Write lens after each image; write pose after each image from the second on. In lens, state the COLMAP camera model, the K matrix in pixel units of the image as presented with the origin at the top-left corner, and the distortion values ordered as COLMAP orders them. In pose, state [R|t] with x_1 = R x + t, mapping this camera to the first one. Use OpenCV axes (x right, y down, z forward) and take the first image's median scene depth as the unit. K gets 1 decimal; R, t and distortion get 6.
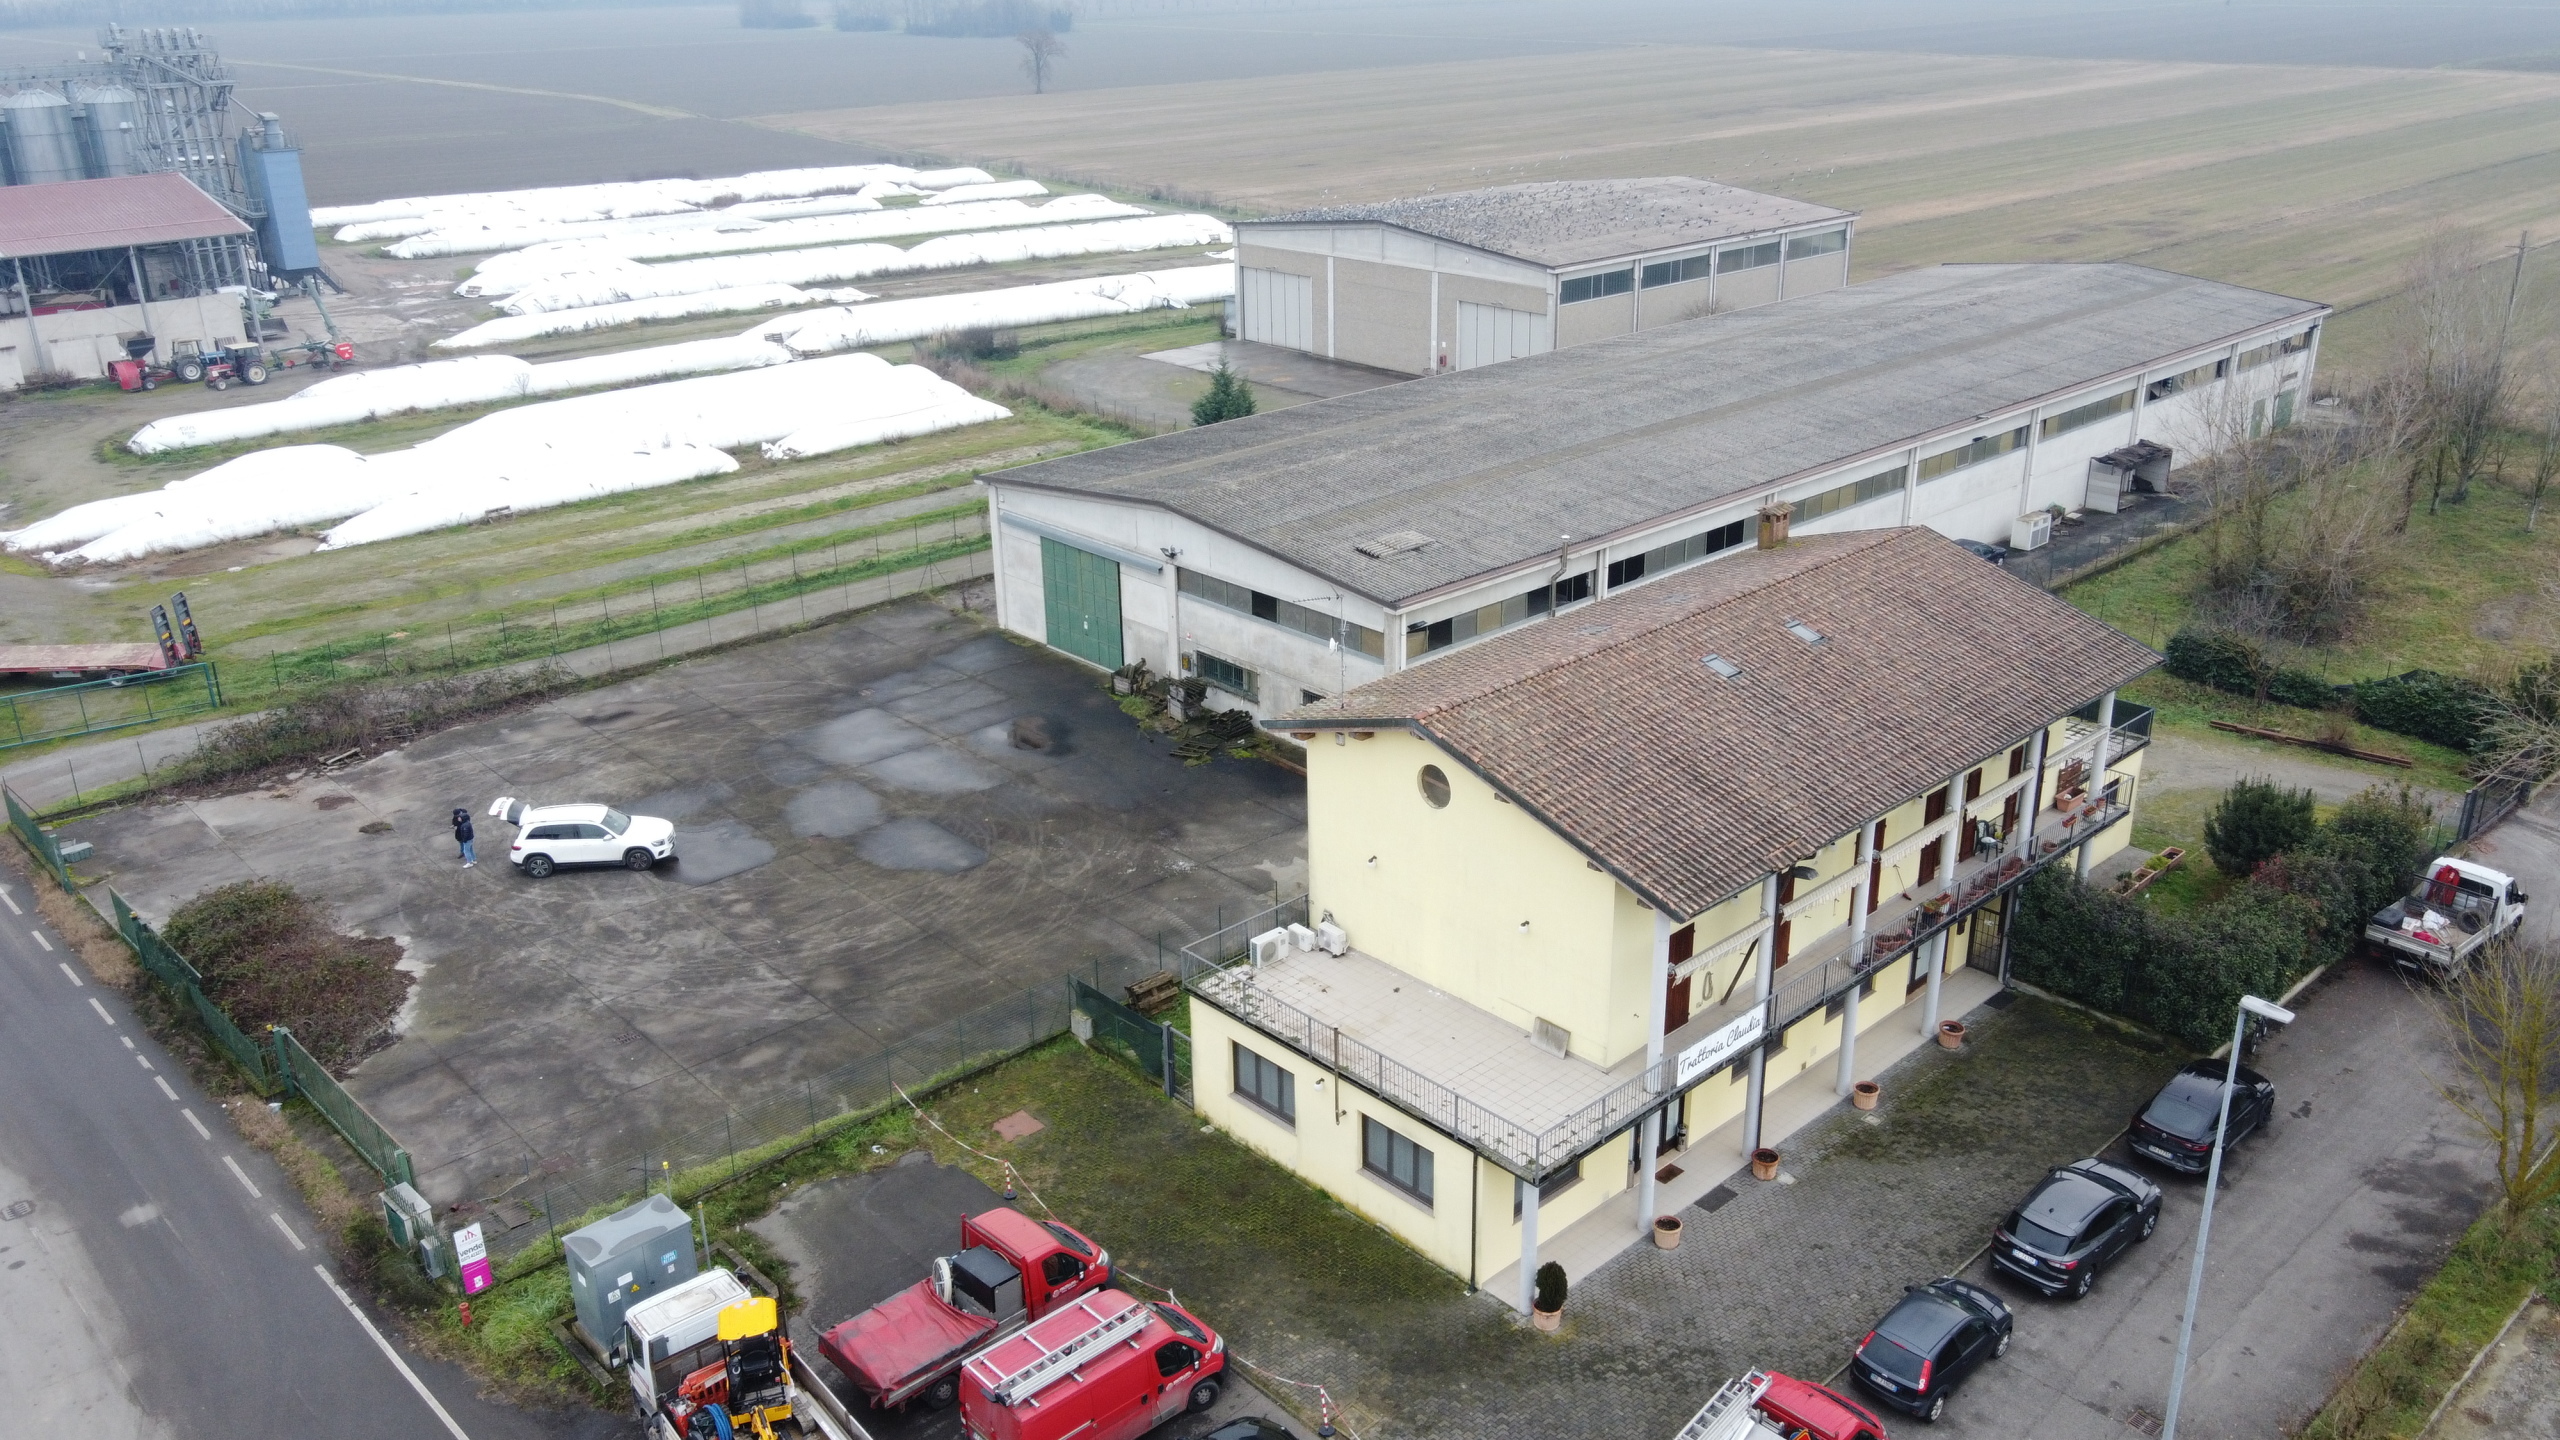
lens RADIAL K [[1963.0, 0, 1295.5], [0, 1963.0, 715.8], [0, 0, 1]] dist [-0.005846, 0.037856]
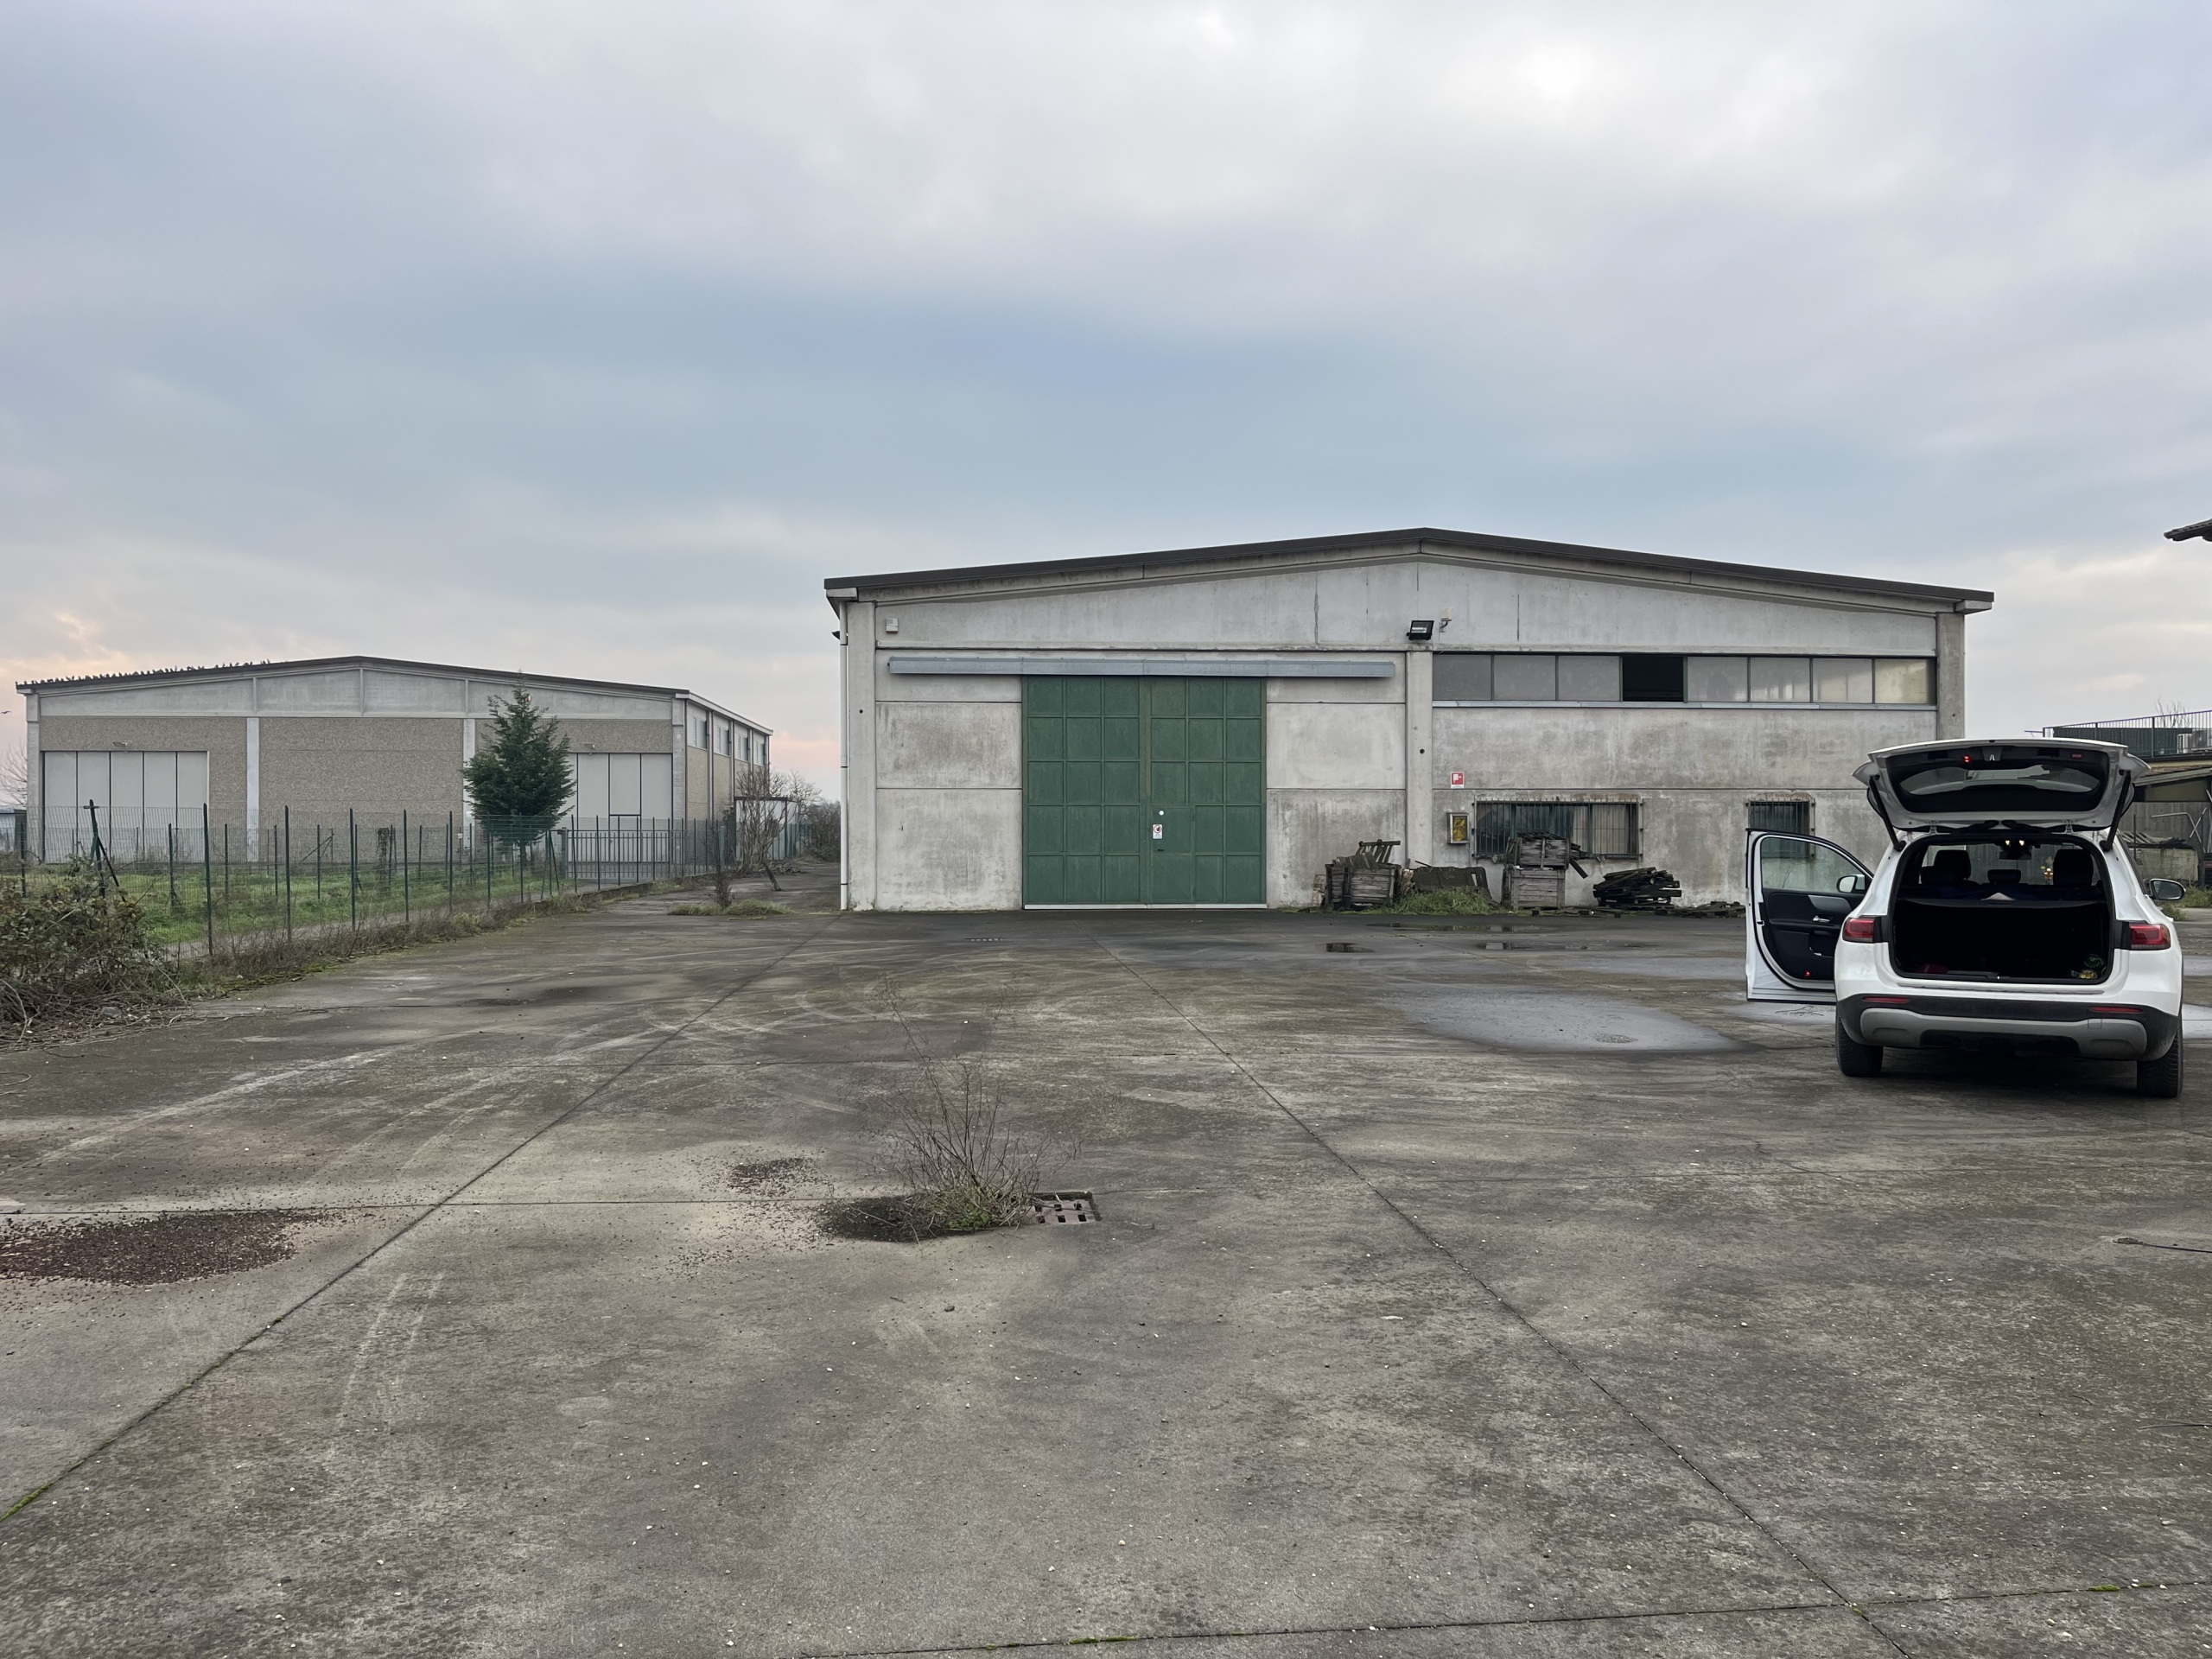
lens RADIAL K [[1661.9, 0, 1114.1], [0, 1661.9, 828.0], [0, 0, 1]] dist [0.071155, -0.106594]
pose [[0.608358, 0.015797, 0.793505, -0.445691], [0.283652, 0.929440, -0.235971, 0.050952], [-0.741244, 0.368635, 0.560952, 0.742090]]
